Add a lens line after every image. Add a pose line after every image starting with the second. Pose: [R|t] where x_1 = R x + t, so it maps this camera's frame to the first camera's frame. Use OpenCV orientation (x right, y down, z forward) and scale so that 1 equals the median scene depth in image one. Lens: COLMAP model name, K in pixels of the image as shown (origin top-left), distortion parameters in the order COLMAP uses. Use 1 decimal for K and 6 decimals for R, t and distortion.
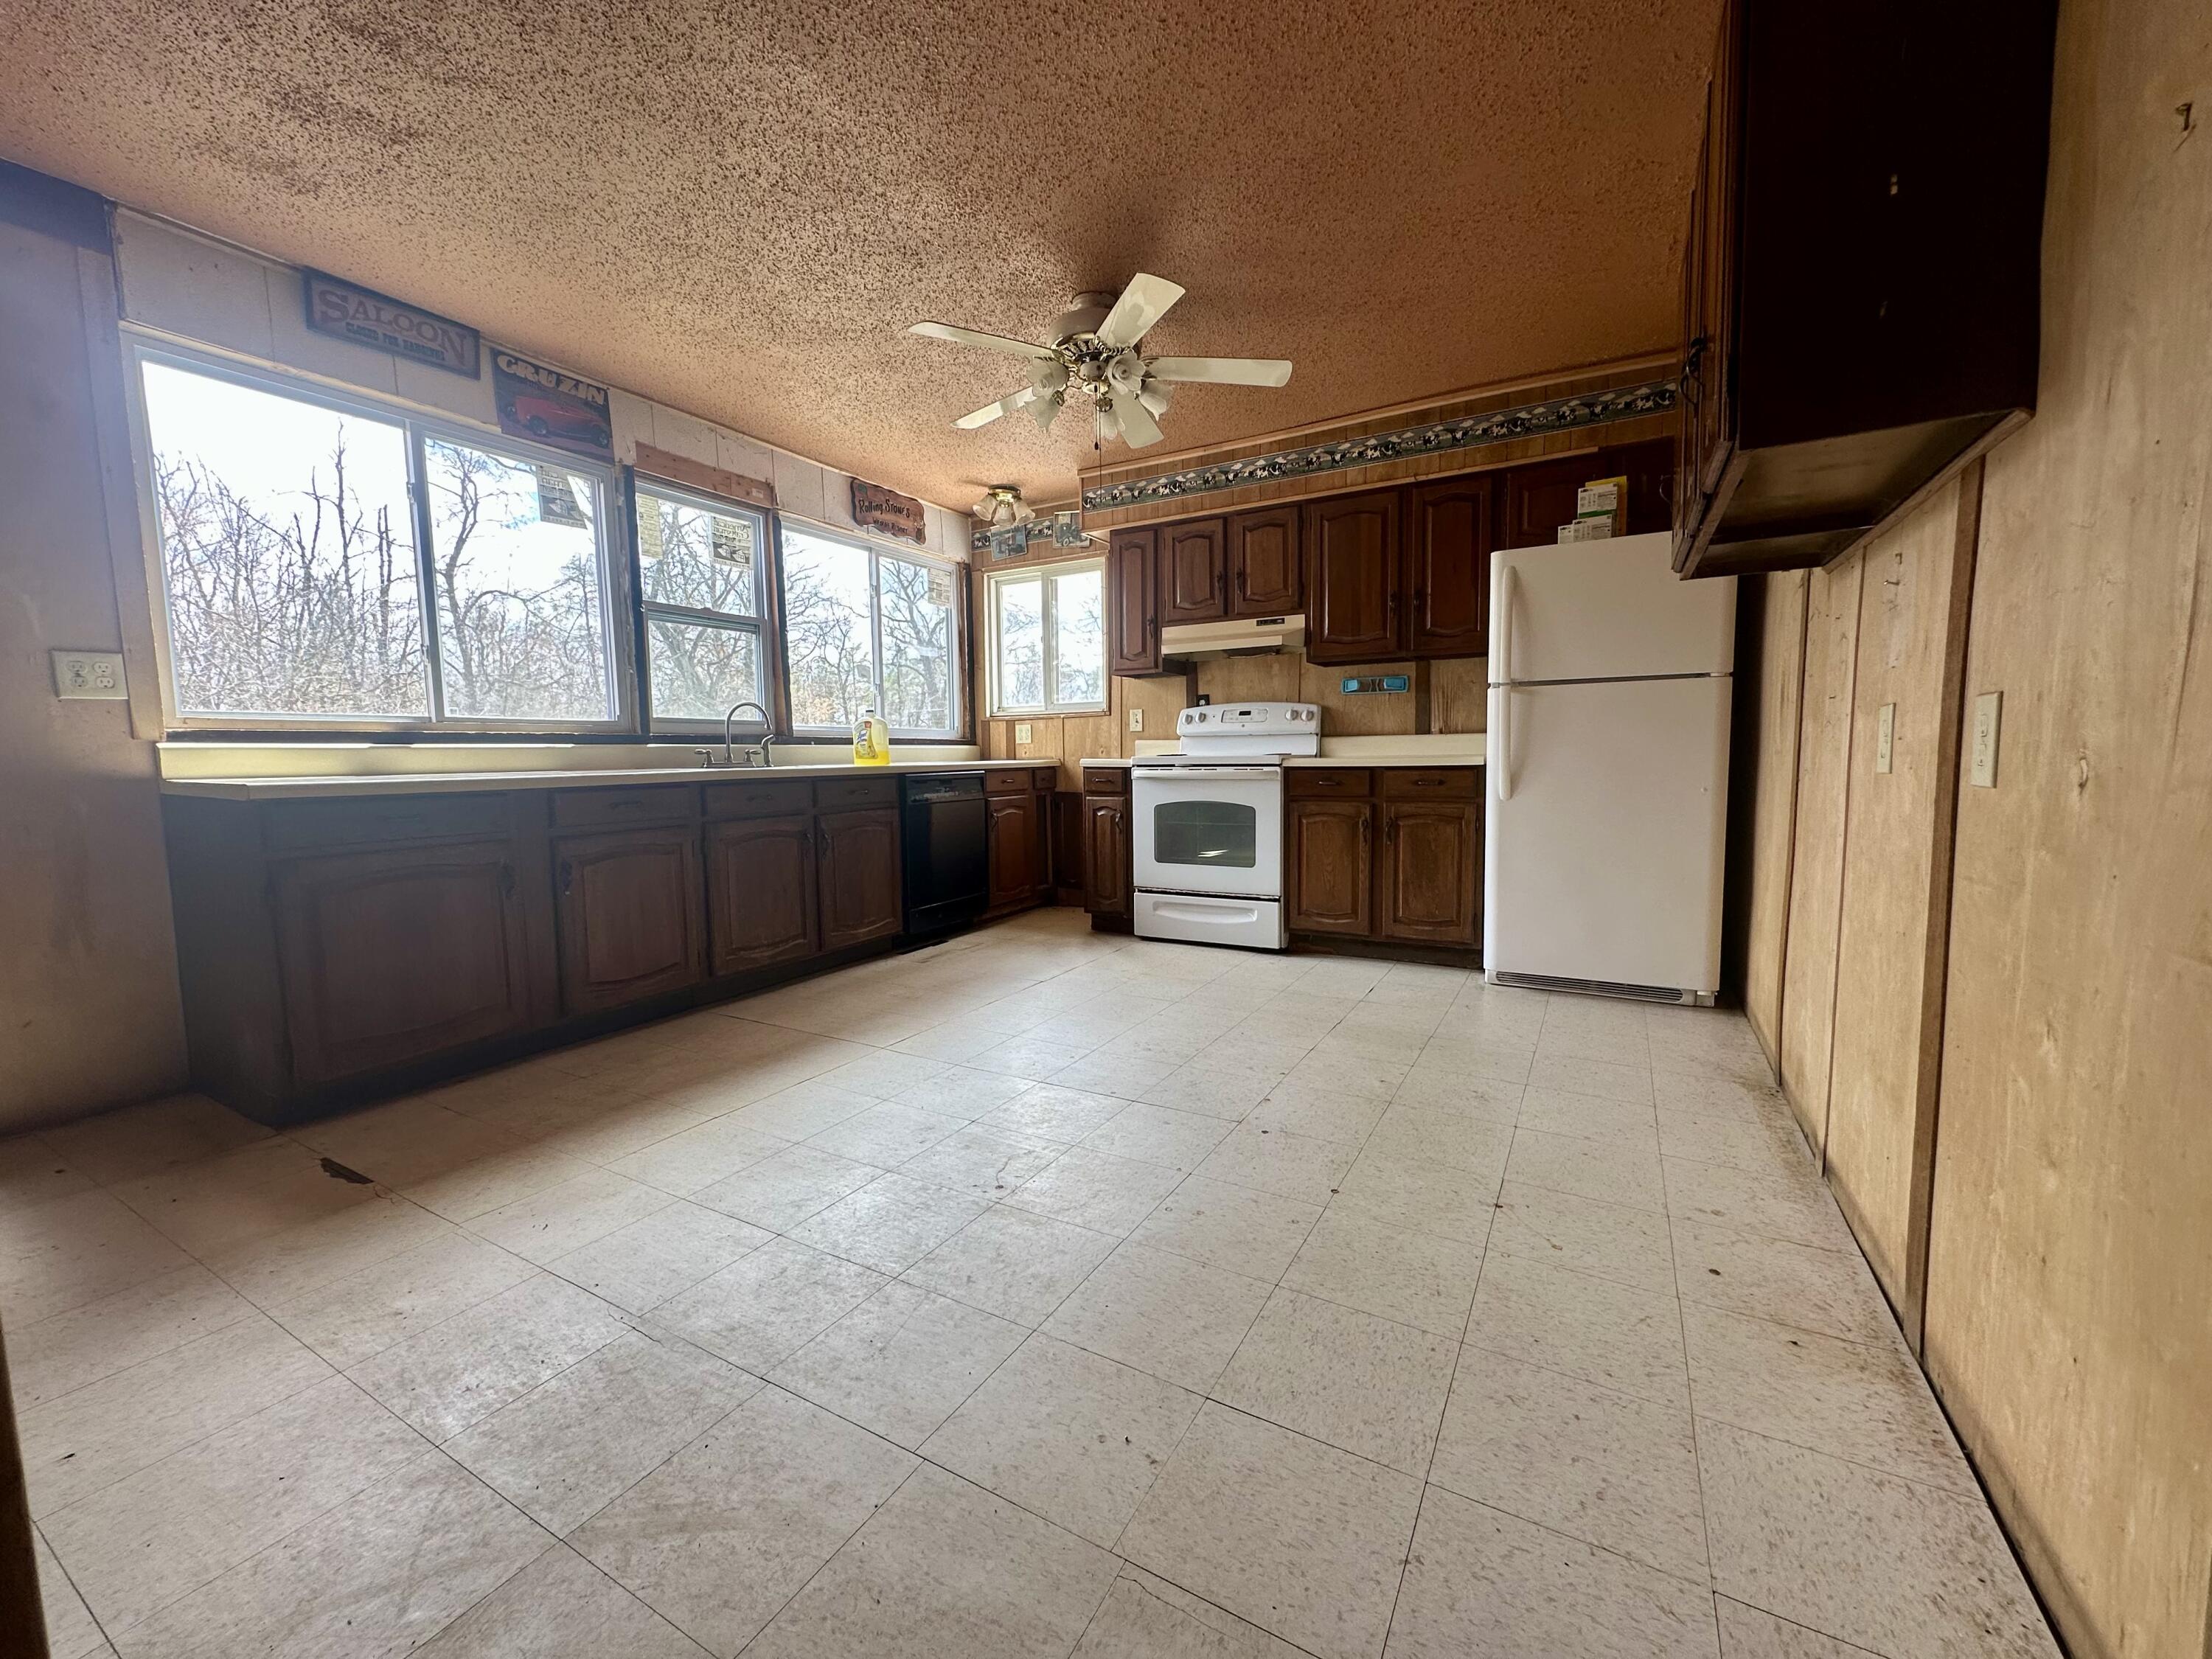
lens RADIAL K [[878.4, 0, 1110.8], [0, 878.4, 831.1], [0, 0, 1]] dist [0.001071, 0.000038]
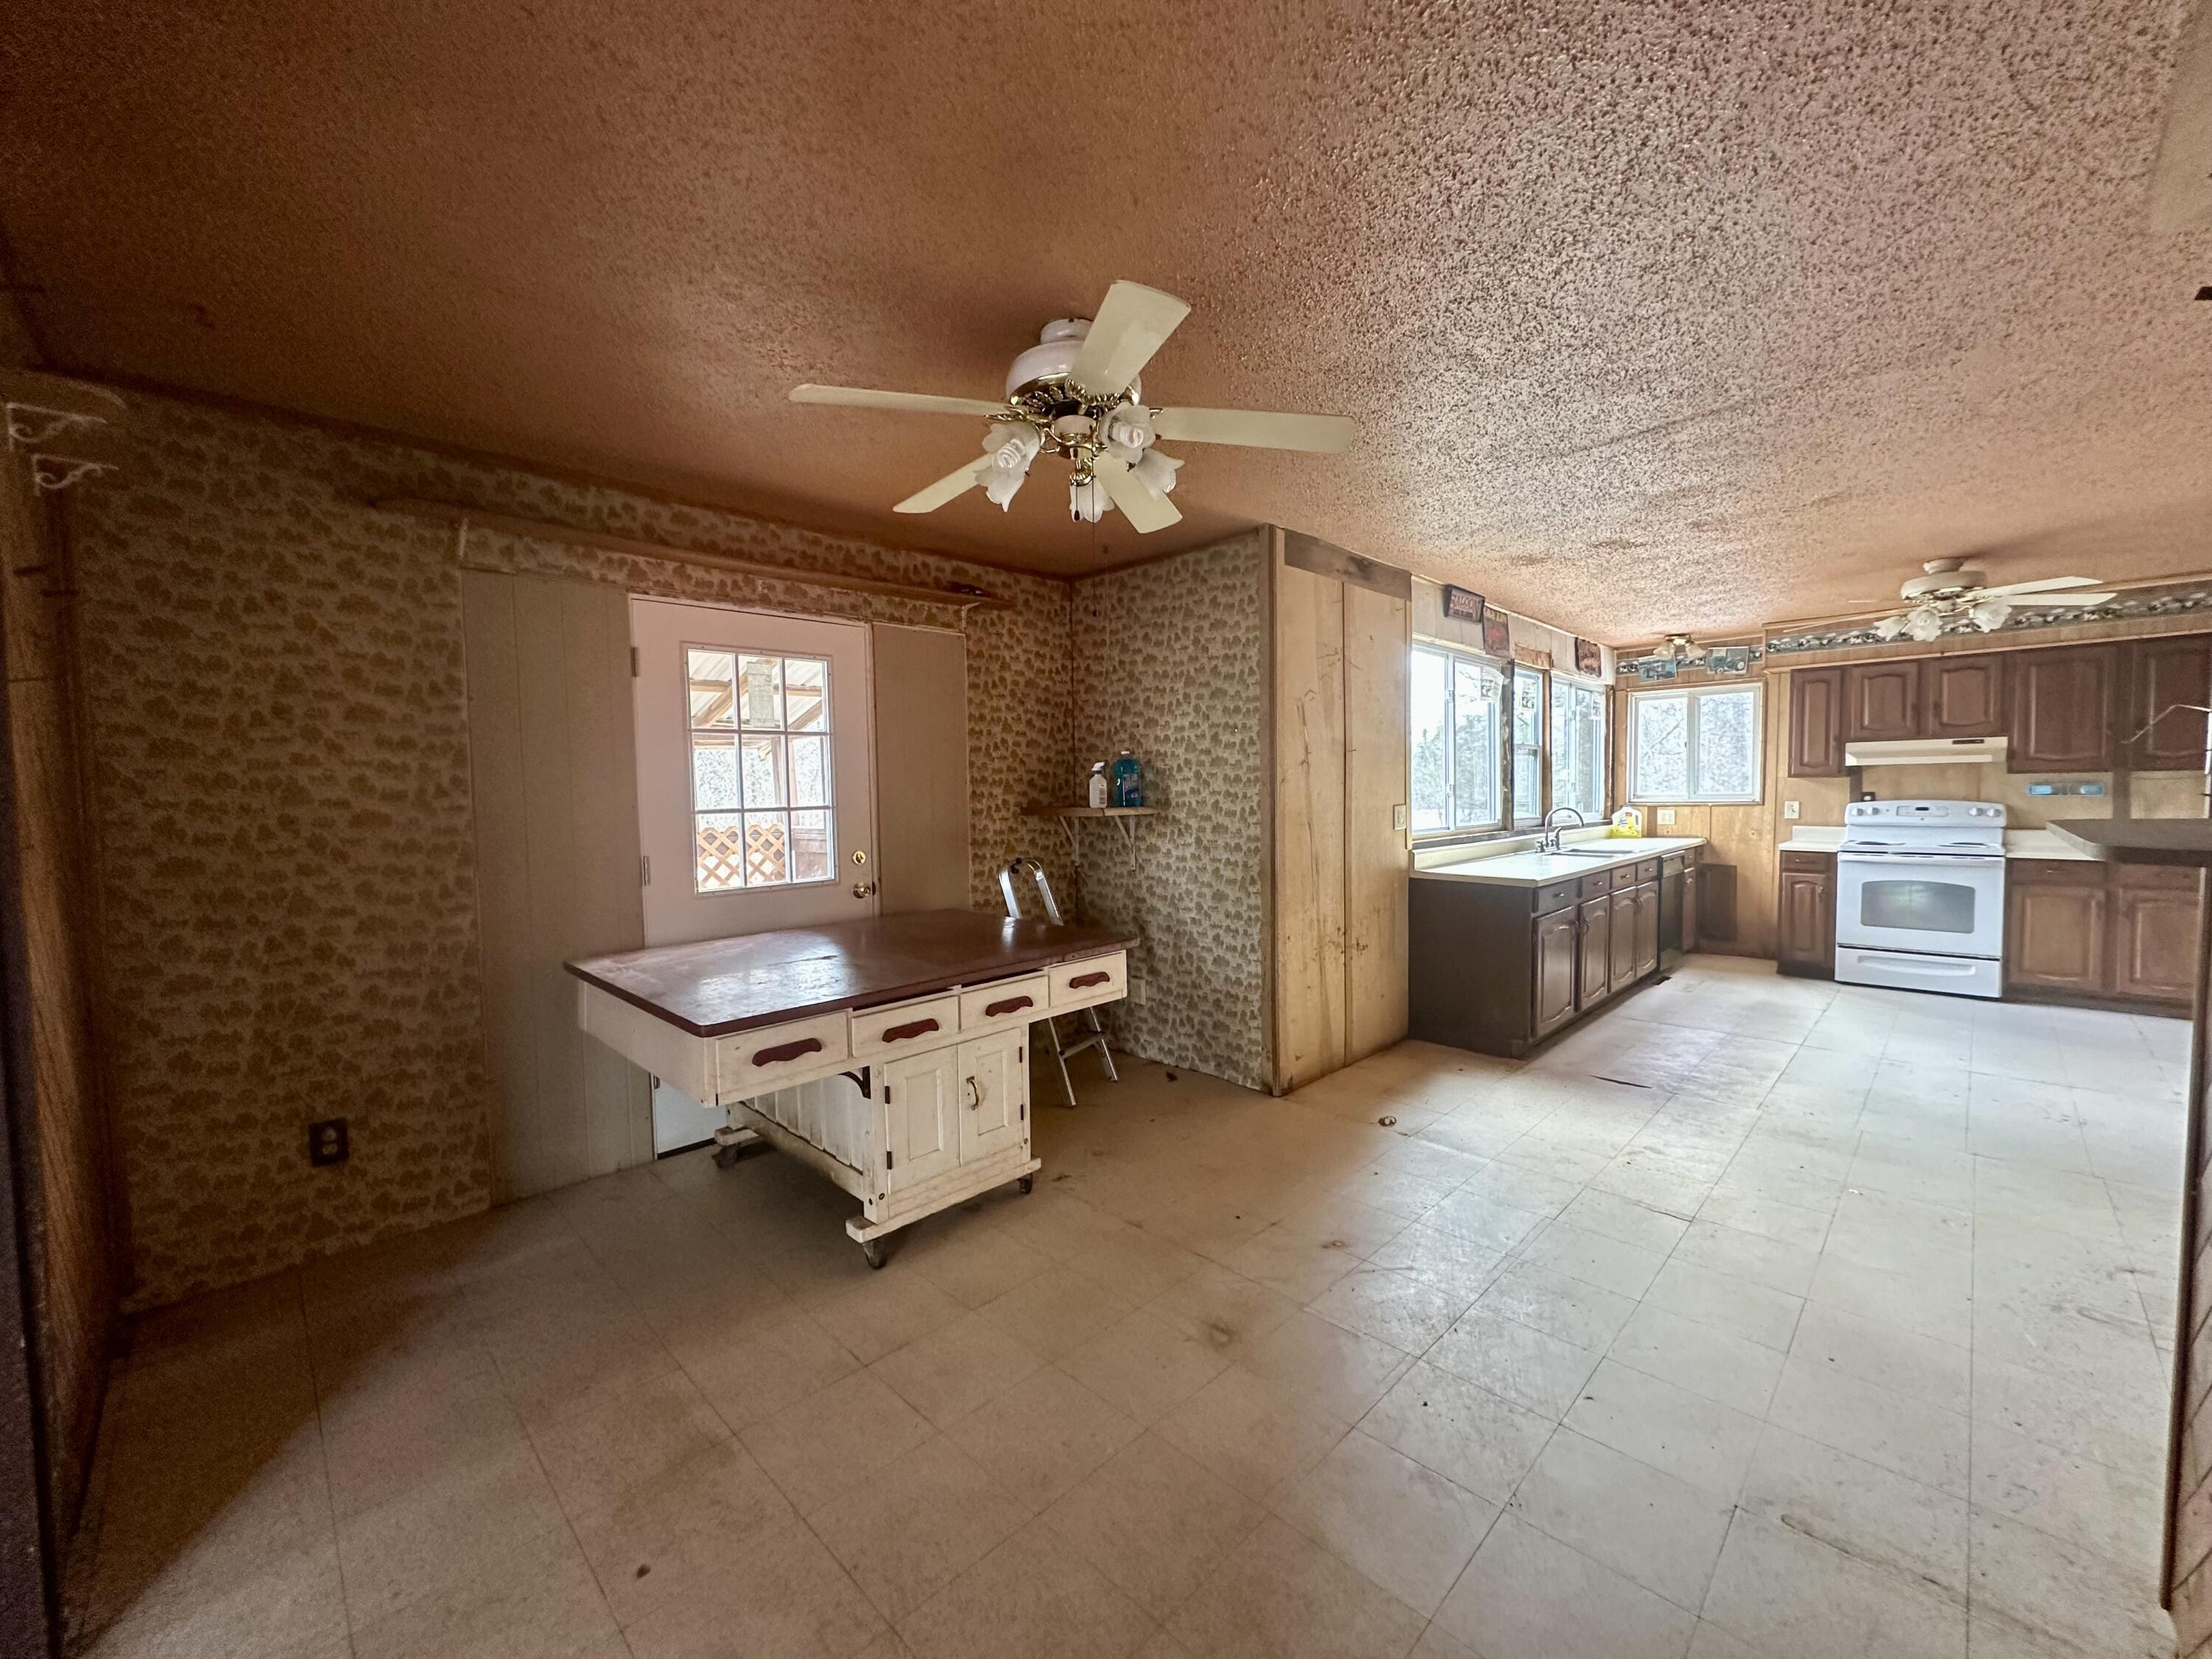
lens RADIAL K [[878.4, 0, 1103.4], [0, 878.4, 832.8], [0, 0, 1]] dist [0.001071, 0.000038]
pose [[0.964990, 0.011930, -0.262014, -0.685624], [-0.021217, 0.999242, -0.032641, -0.035164], [0.261426, 0.037058, 0.964512, -0.554455]]
